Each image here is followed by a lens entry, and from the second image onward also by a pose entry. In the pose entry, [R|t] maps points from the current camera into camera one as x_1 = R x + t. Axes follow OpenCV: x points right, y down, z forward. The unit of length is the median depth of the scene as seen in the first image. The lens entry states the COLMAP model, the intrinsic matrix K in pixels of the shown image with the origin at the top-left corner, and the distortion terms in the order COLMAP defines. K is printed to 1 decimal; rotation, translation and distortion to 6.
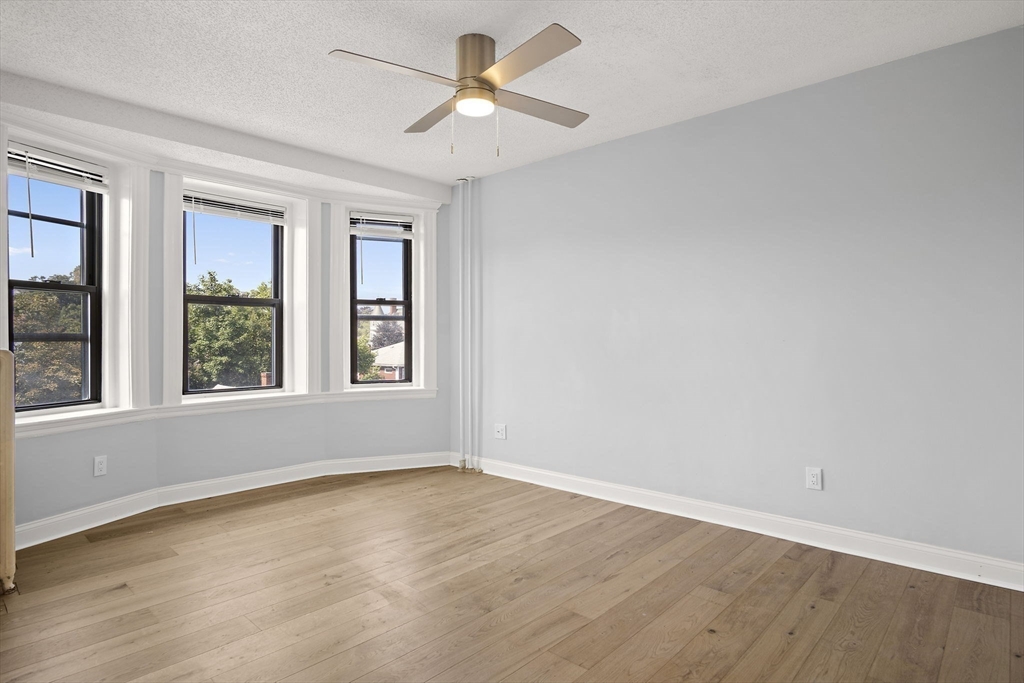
lens RADIAL K [[553.8, 0, 515.2], [0, 553.8, 351.6], [0, 0, 1]] dist [-0.031490, 0.006496]
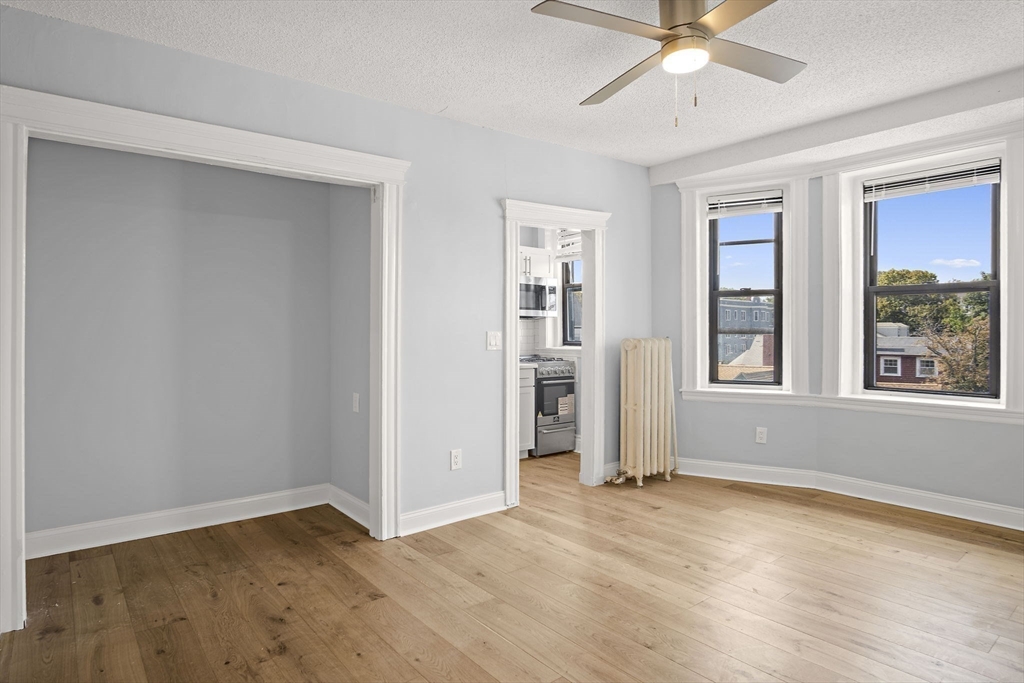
lens RADIAL K [[576.2, 0, 507.3], [0, 576.2, 332.7], [0, 0, 1]] dist [-0.029174, 0.001154]
pose [[-0.153631, 0.003770, -0.988121, 0.524805], [-0.023080, 0.999706, 0.007403, -0.016178], [0.987859, 0.023944, -0.153499, 0.542671]]
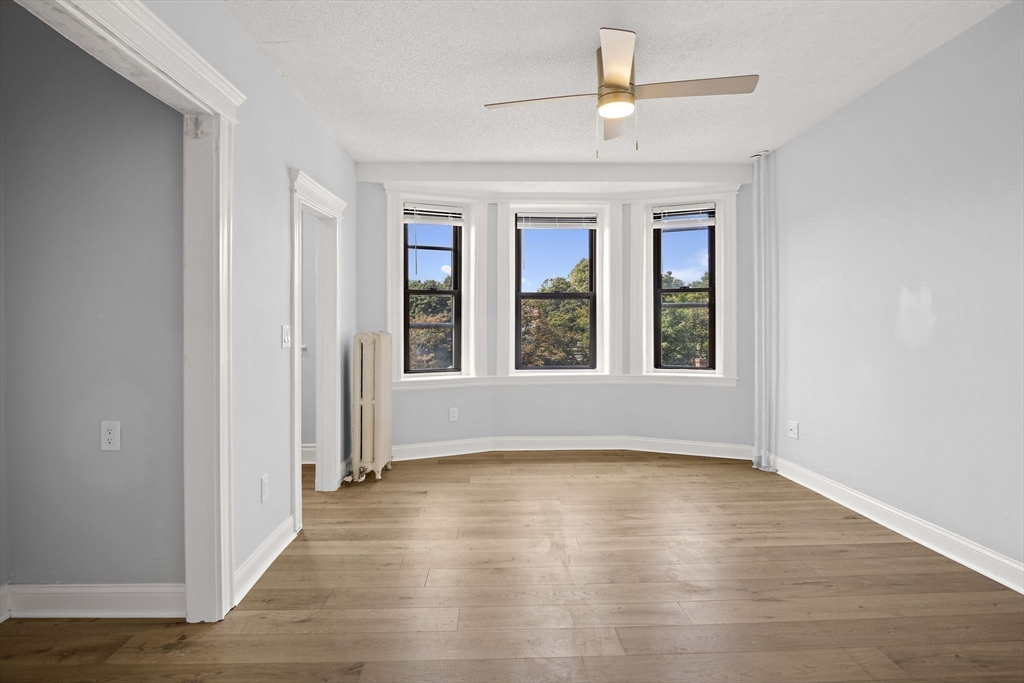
lens RADIAL K [[553.8, 0, 511.2], [0, 553.8, 333.1], [0, 0, 1]] dist [-0.031490, 0.006496]
pose [[0.698995, 0.005221, -0.715107, 0.343071], [-0.012827, 0.999904, -0.005238, -0.000825], [0.715011, 0.012834, 0.698995, 0.068425]]
